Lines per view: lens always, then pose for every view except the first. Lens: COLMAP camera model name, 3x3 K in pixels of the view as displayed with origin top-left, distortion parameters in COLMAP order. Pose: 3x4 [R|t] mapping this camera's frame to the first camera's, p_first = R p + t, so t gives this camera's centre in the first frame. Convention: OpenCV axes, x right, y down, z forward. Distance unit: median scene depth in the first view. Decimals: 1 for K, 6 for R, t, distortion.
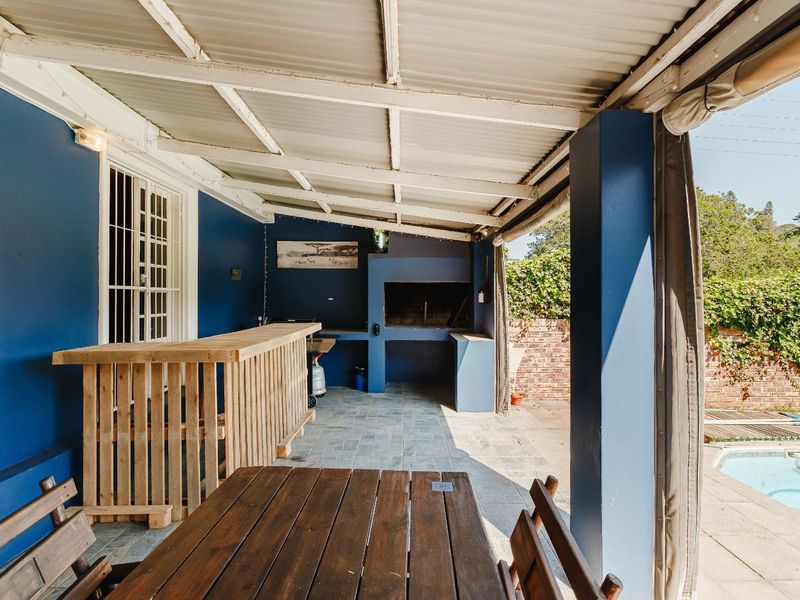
lens RADIAL K [[409.5, 0, 400.6], [0, 409.5, 296.6], [0, 0, 1]] dist [0.000021, -0.000826]
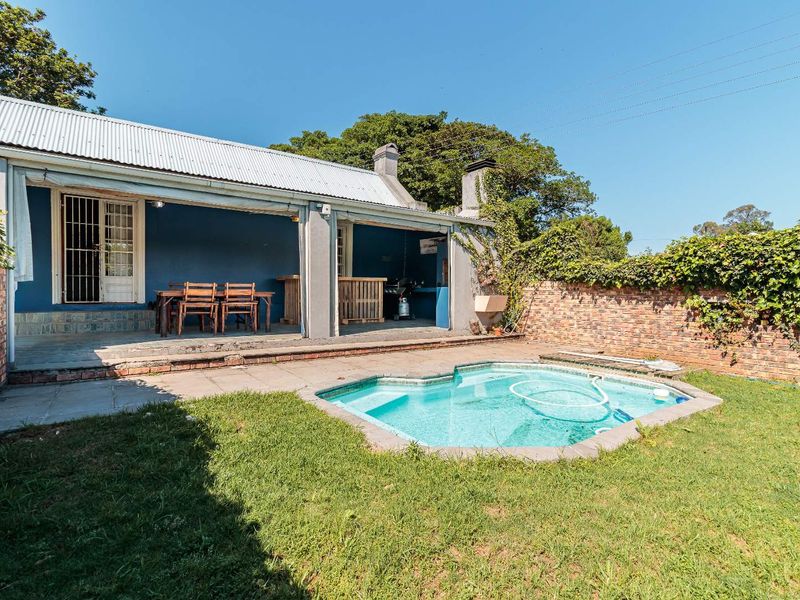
lens RADIAL K [[409.5, 0, 400.6], [0, 409.5, 296.6], [0, 0, 1]] dist [0.000021, -0.000826]
pose [[0.588306, 0.021526, -0.808351, 1.149414], [-0.013317, 0.999768, 0.016932, 0.090566], [0.808528, 0.000804, 0.588457, -0.152313]]
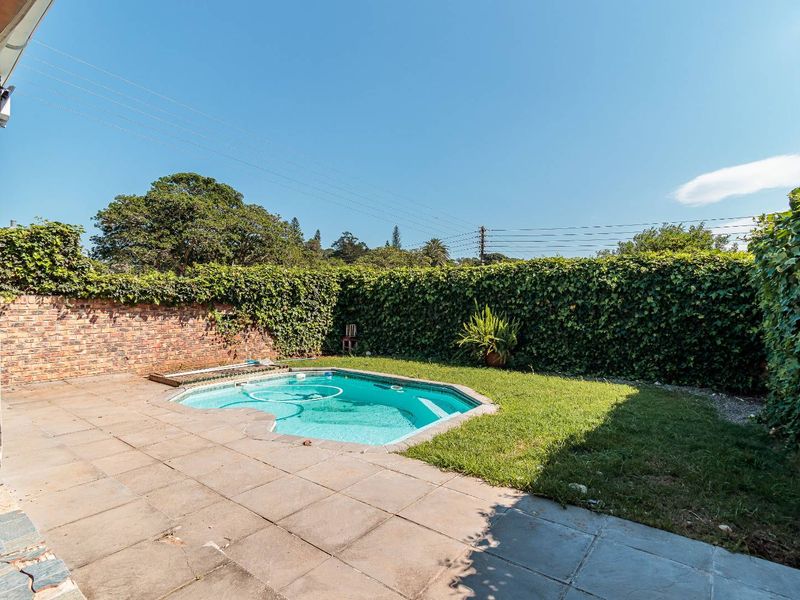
lens RADIAL K [[409.5, 0, 400.6], [0, 409.5, 296.6], [0, 0, 1]] dist [0.000021, -0.000826]
pose [[0.607914, 0.010293, 0.793936, 0.124975], [0.003953, 0.999864, -0.015990, 0.077096], [-0.793993, 0.012859, 0.607791, -0.216247]]
